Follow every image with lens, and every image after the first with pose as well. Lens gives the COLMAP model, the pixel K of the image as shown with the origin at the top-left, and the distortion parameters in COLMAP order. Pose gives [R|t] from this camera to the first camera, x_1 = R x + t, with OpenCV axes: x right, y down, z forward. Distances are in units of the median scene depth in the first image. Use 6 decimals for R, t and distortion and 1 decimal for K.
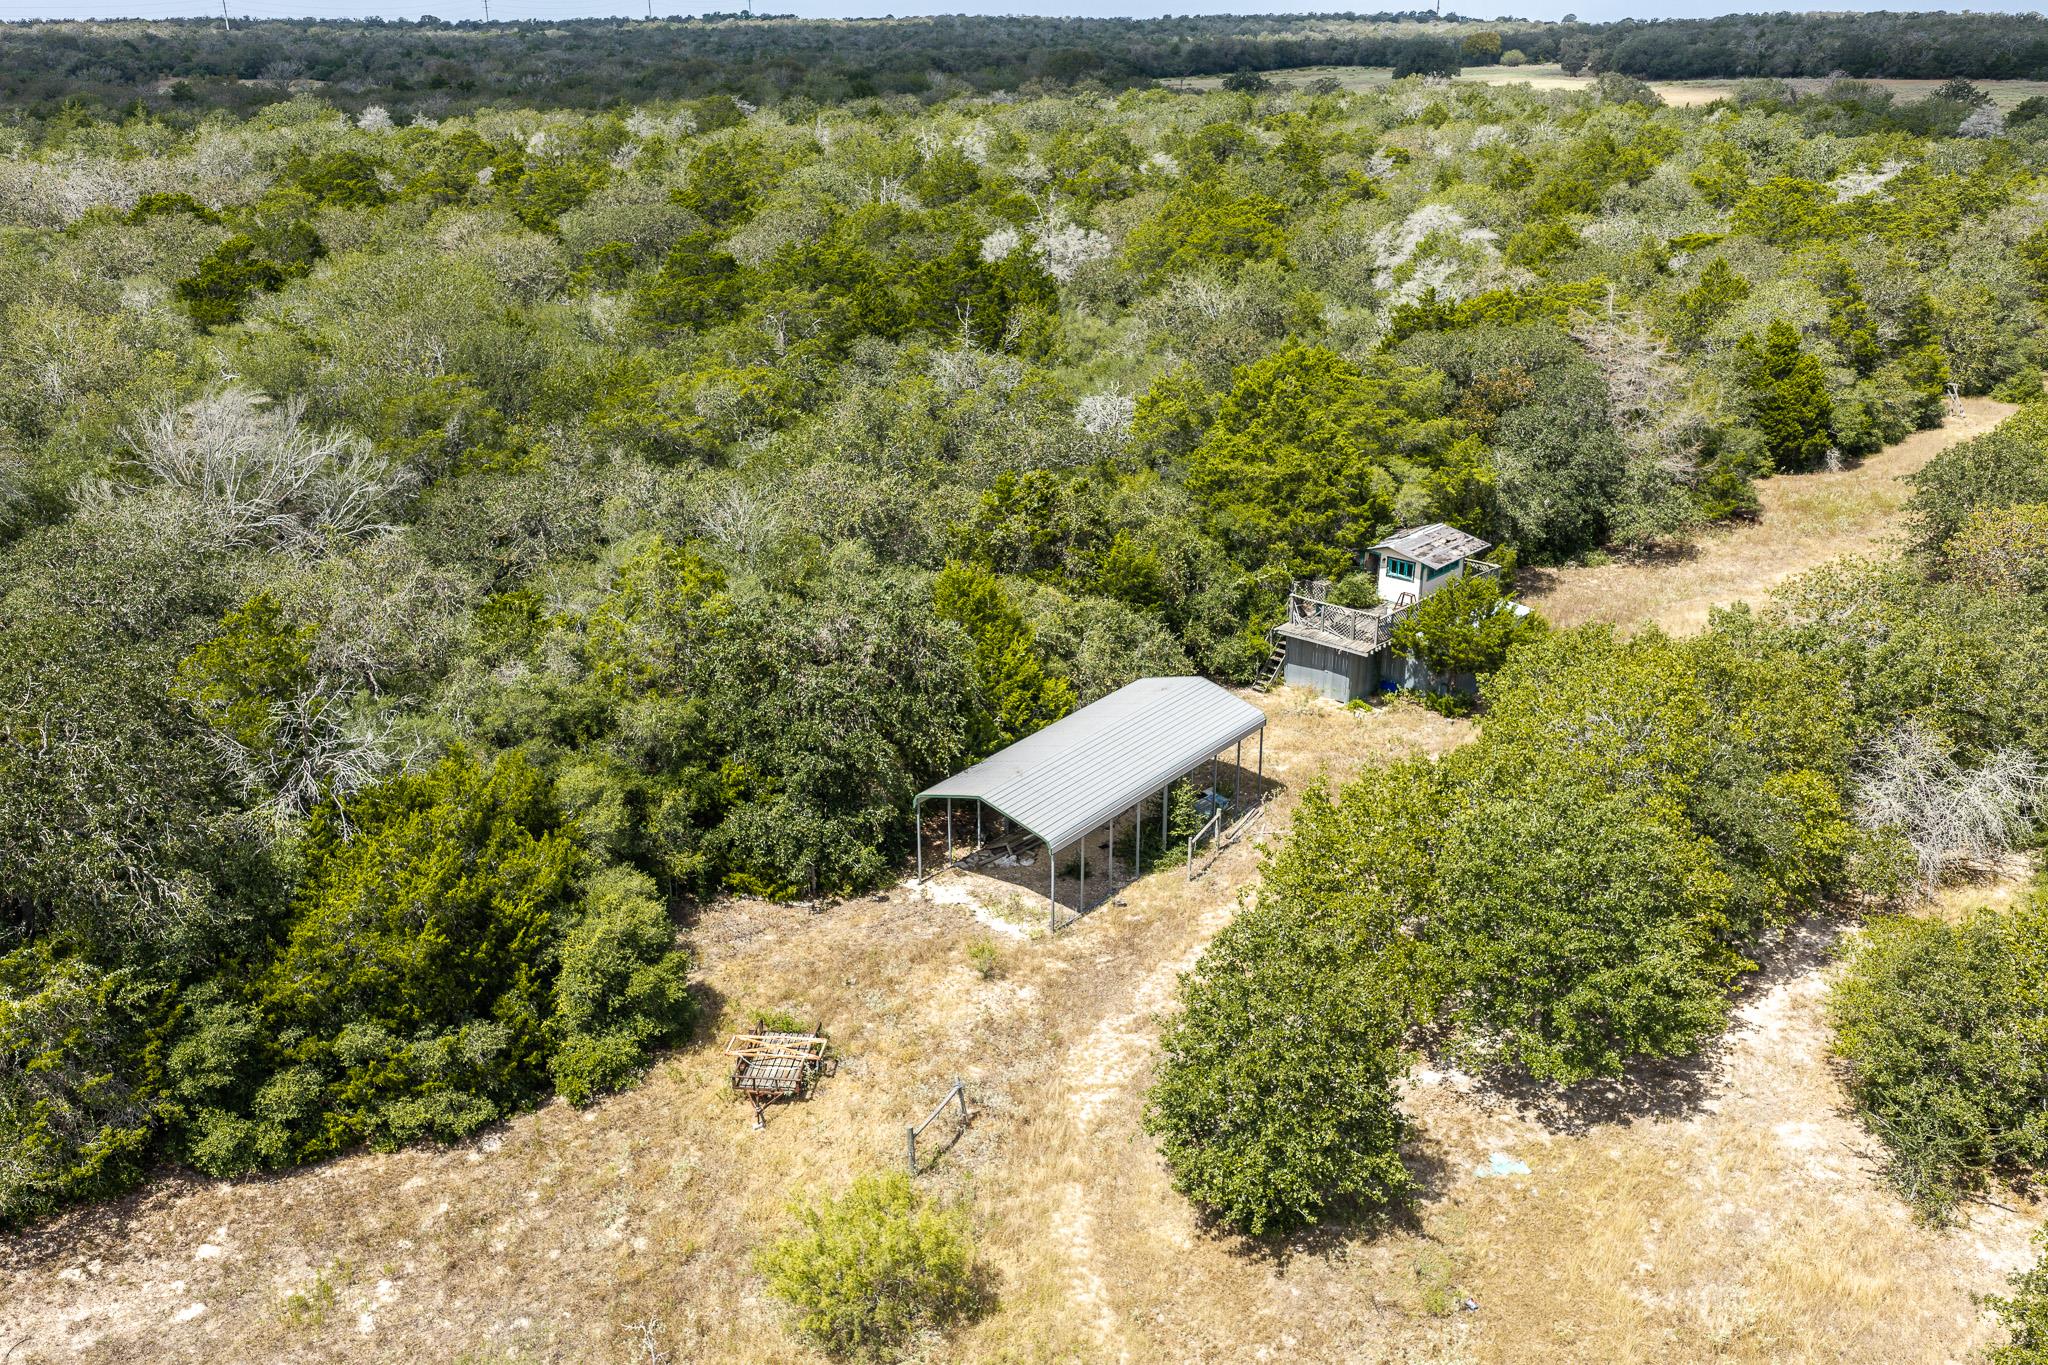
lens RADIAL K [[1701.7, 0, 1020.4], [0, 1701.7, 694.7], [0, 0, 1]] dist [0.035848, -0.008344]
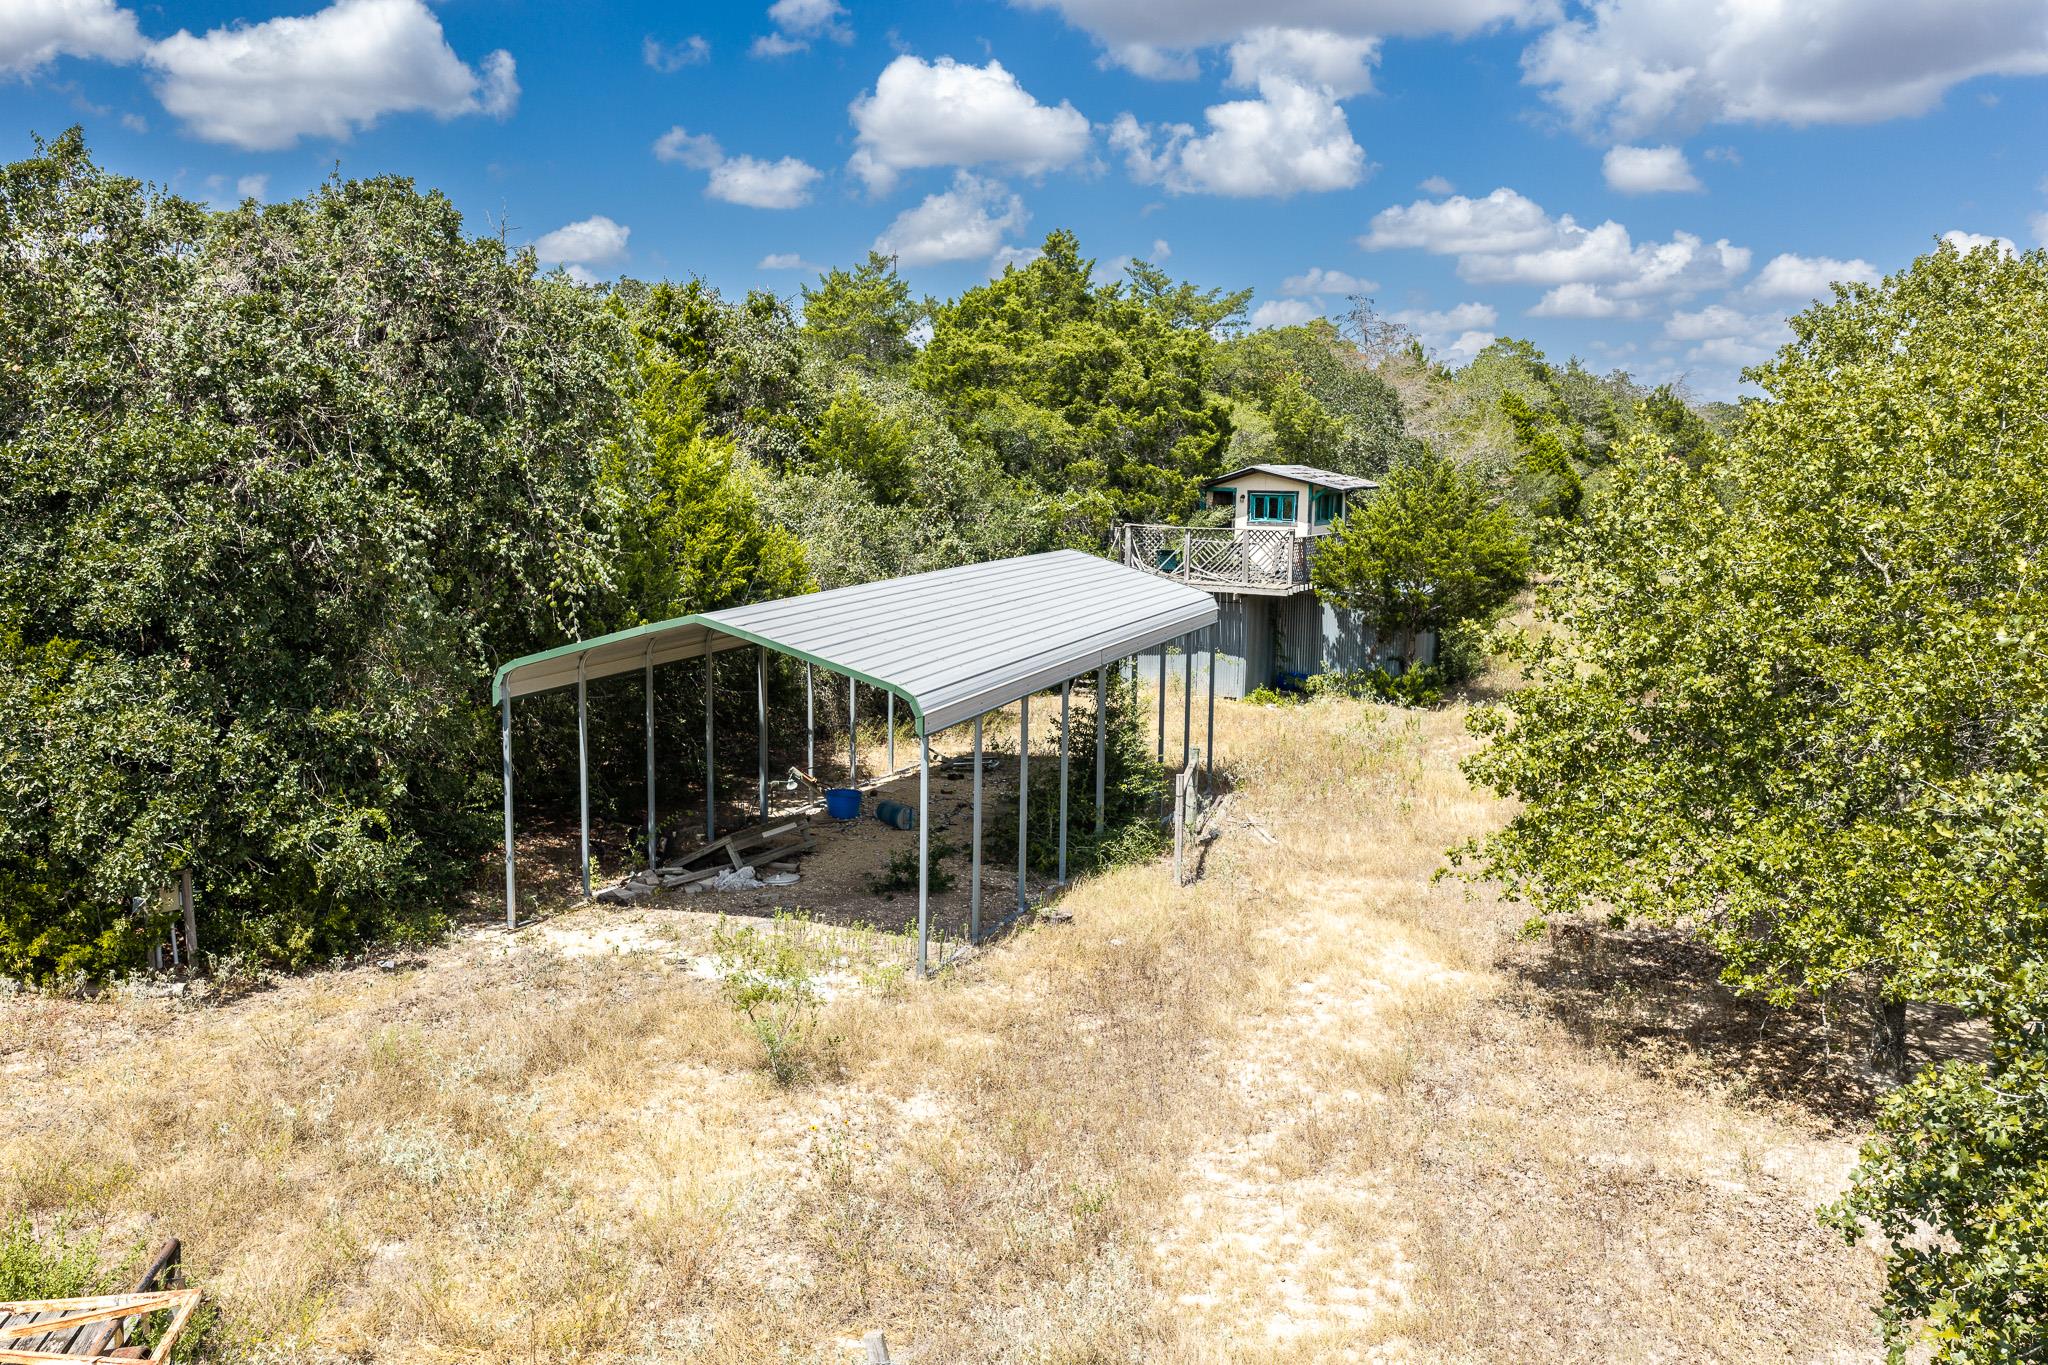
lens RADIAL K [[1701.7, 0, 1020.4], [0, 1701.7, 694.7], [0, 0, 1]] dist [0.035848, -0.008344]
pose [[0.954346, -0.024081, 0.297733, -0.063484], [0.092222, 0.971804, -0.217006, 0.153500], [-0.284112, 0.234557, 0.929658, 0.618124]]
